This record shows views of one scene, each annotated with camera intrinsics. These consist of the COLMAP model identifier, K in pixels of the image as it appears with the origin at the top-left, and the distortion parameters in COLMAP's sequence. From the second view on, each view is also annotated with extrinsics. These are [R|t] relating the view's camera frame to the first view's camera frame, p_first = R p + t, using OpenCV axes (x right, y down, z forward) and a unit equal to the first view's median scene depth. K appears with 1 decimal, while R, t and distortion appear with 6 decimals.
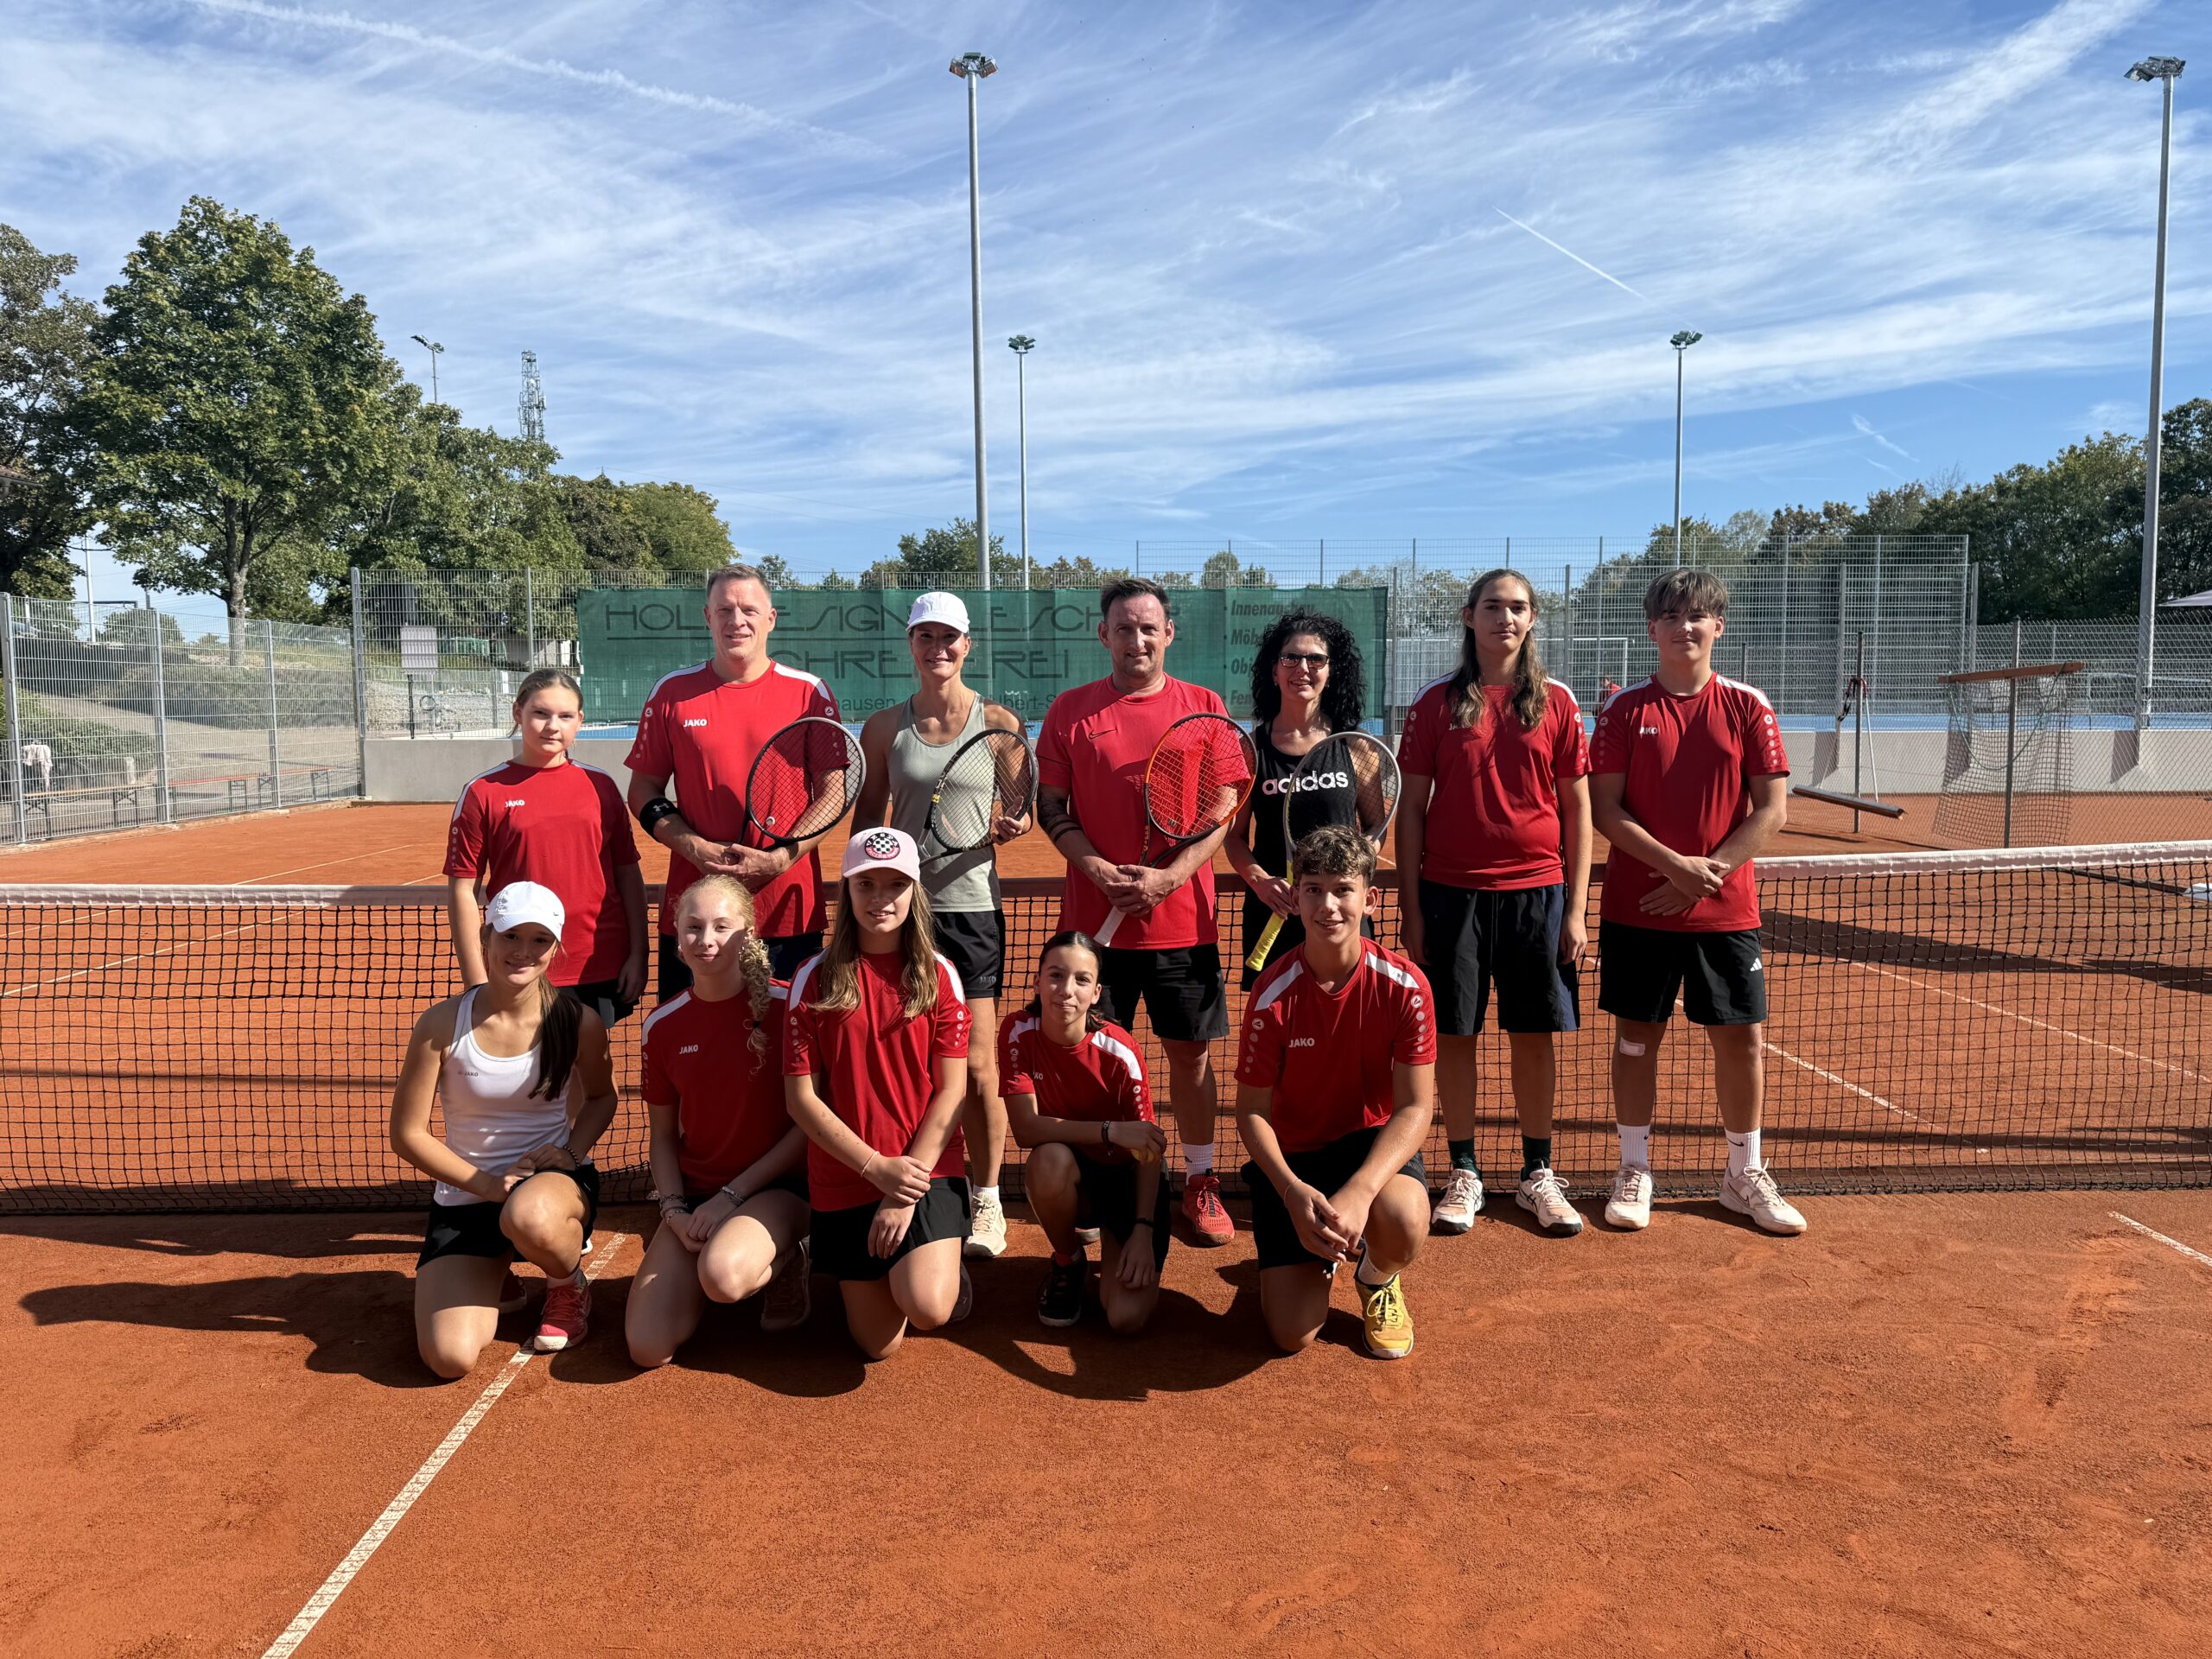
lens RADIAL K [[1532.1, 0, 1103.0], [0, 1532.1, 825.4], [0, 0, 1]] dist [0.008783, -0.005414]
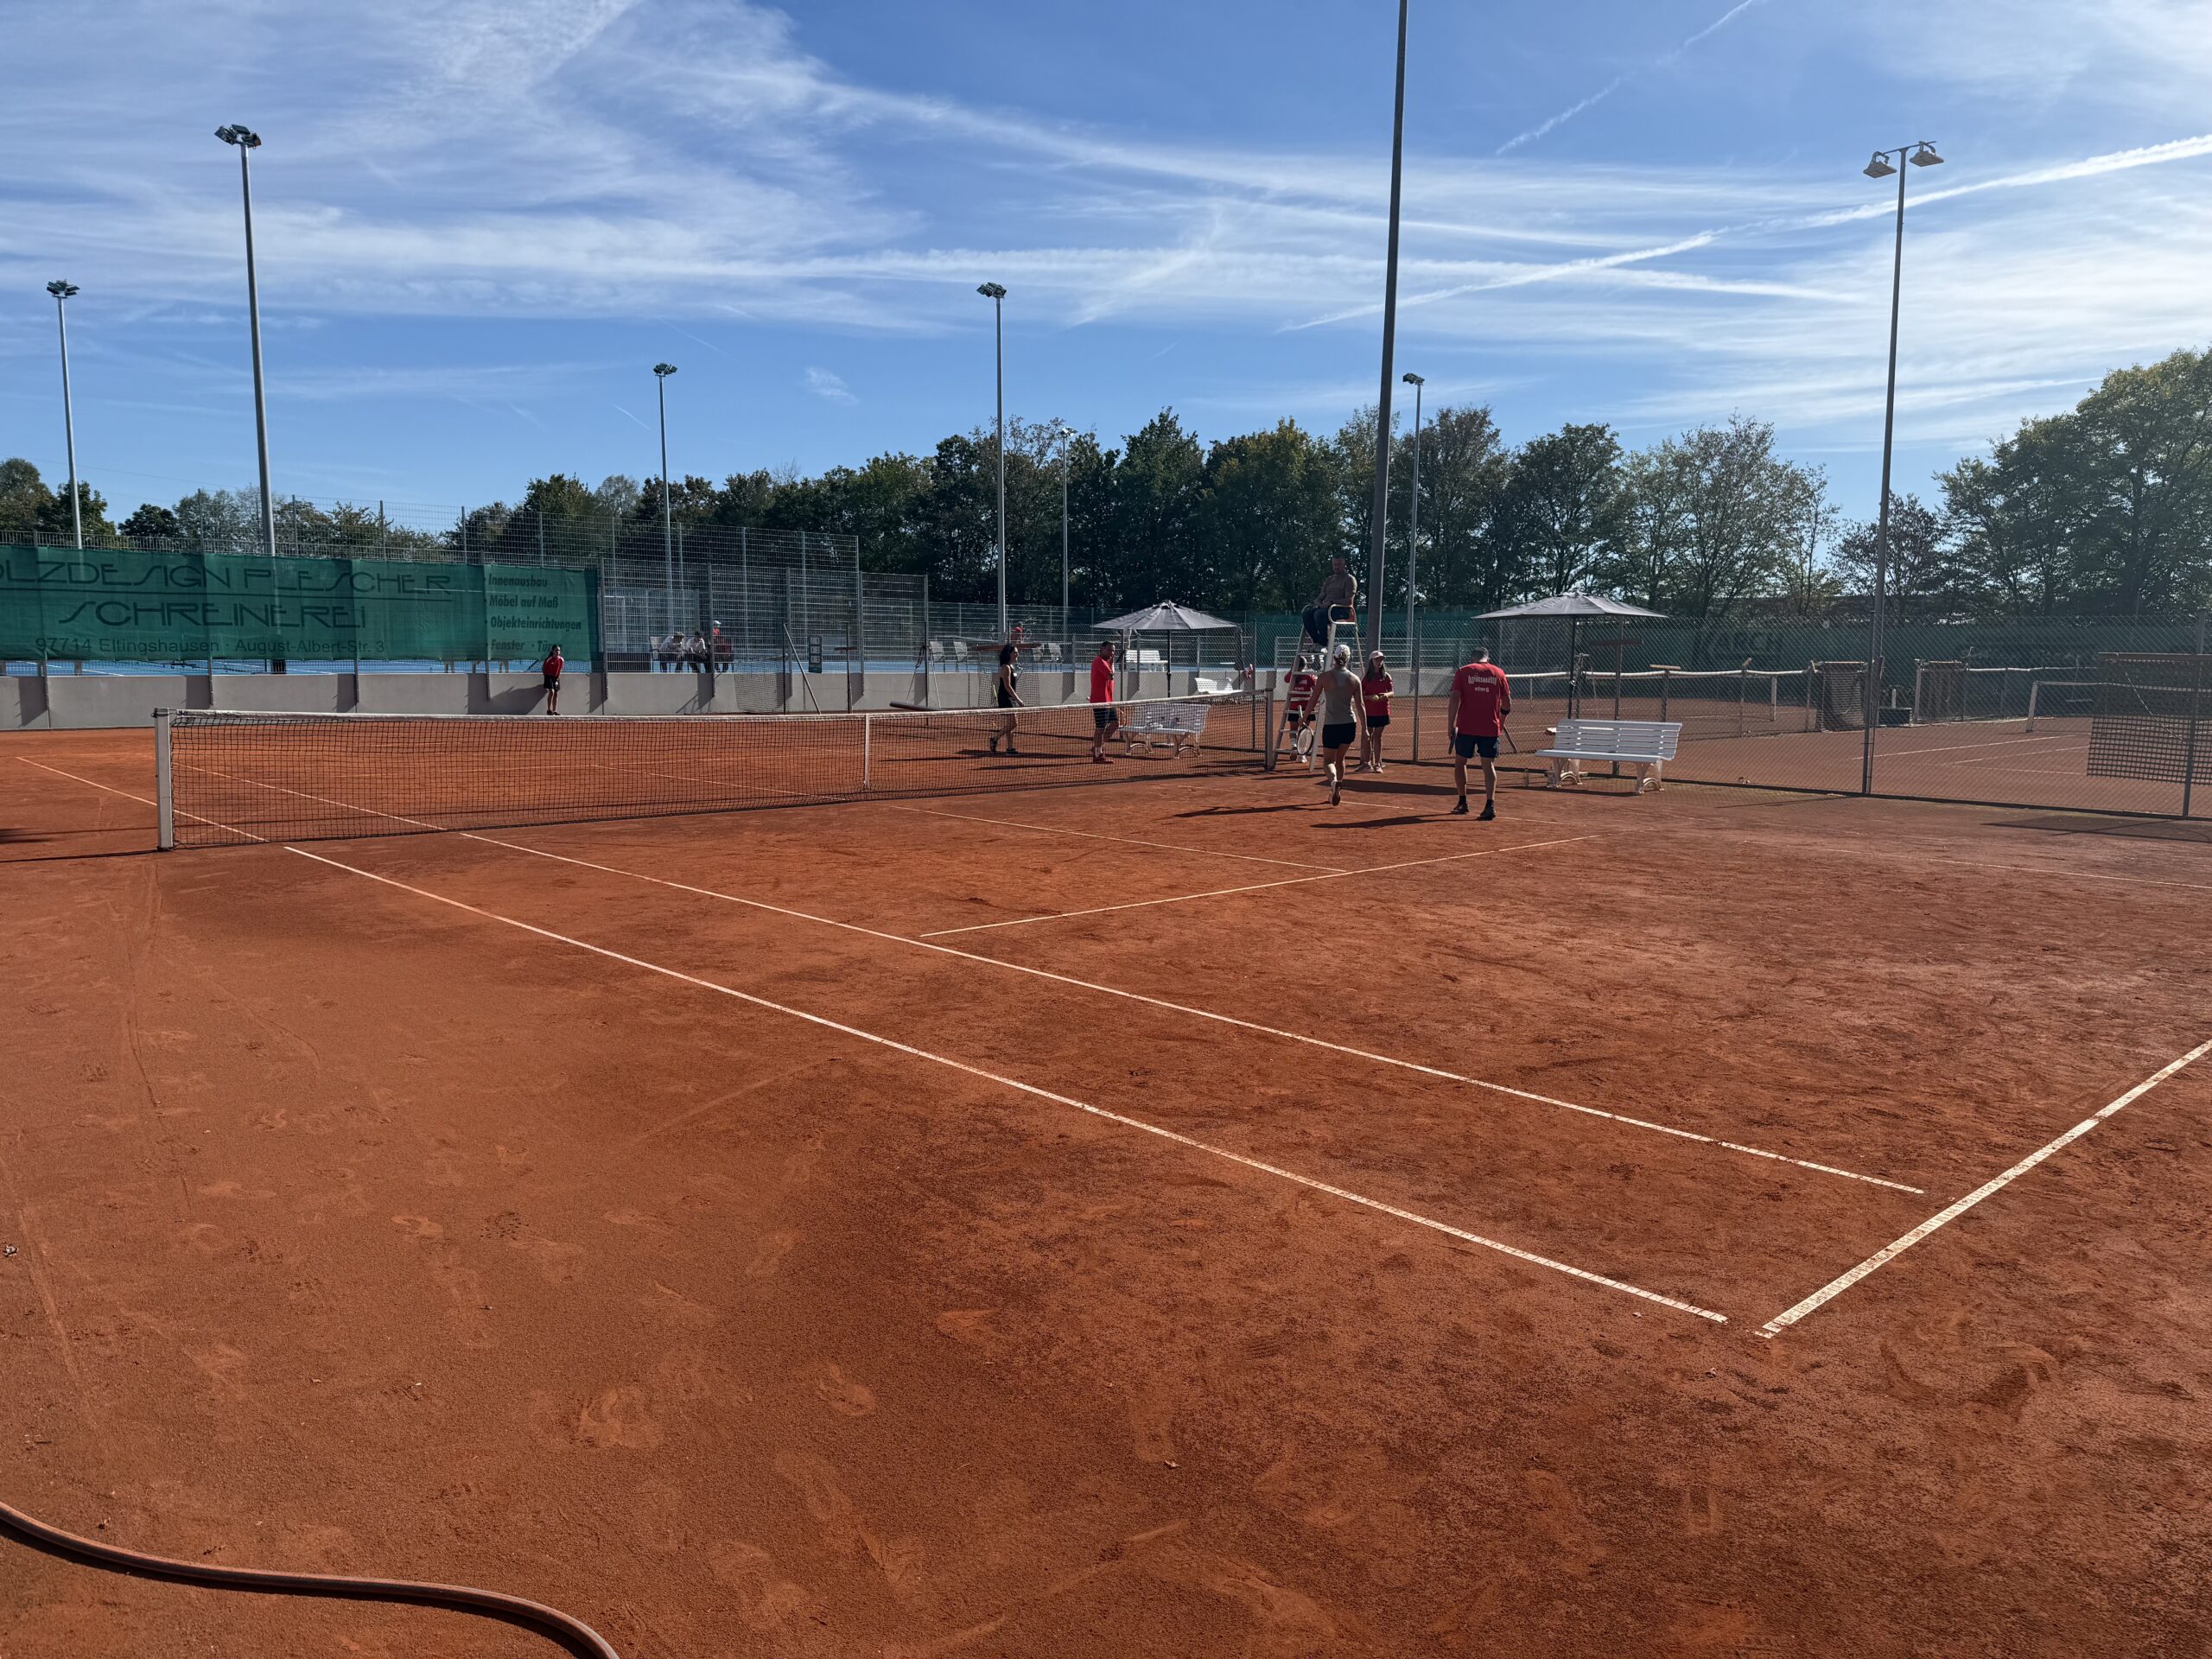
lens RADIAL K [[1532.1, 0, 1105.6], [0, 1532.1, 828.3], [0, 0, 1]] dist [0.008783, -0.005414]
pose [[0.739844, -0.068840, 0.669248, -0.143433], [0.042017, 0.997537, 0.056159, 0.009328], [-0.671466, -0.013429, 0.740914, -0.133774]]
